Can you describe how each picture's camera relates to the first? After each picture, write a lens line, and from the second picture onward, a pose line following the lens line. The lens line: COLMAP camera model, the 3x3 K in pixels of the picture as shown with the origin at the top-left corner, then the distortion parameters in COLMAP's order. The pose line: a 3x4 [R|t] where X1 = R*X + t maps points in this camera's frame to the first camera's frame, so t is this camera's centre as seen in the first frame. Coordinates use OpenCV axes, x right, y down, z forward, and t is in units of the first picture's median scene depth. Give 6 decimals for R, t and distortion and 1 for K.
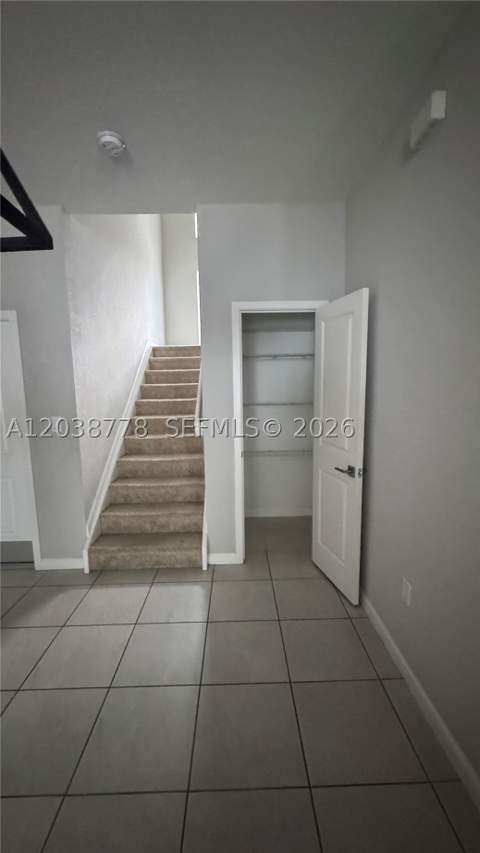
lens RADIAL K [[343.5, 0, 246.4], [0, 343.5, 425.9], [0, 0, 1]] dist [-0.004934, 0.000196]
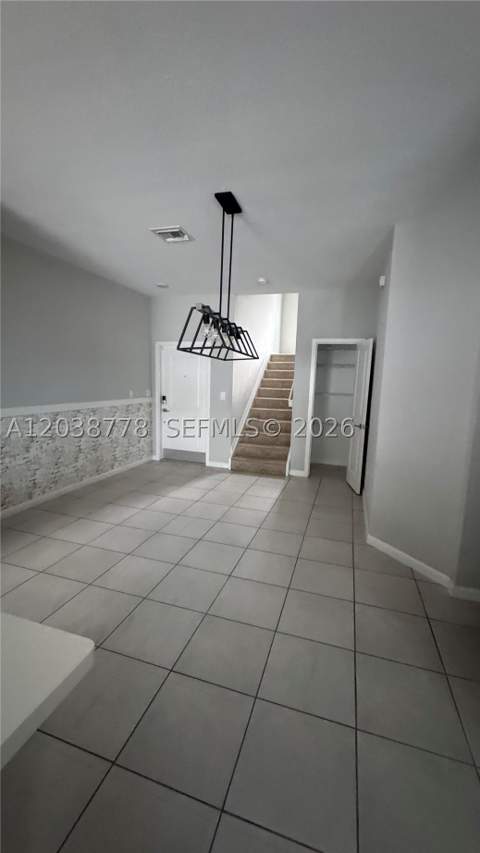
lens RADIAL K [[343.5, 0, 240.8], [0, 343.5, 431.6], [0, 0, 1]] dist [-0.004934, 0.000196]
pose [[0.941578, 0.096432, -0.322695, 0.228572], [-0.087596, 0.995277, 0.041831, 0.108195], [0.325204, -0.011120, 0.945578, -0.887740]]
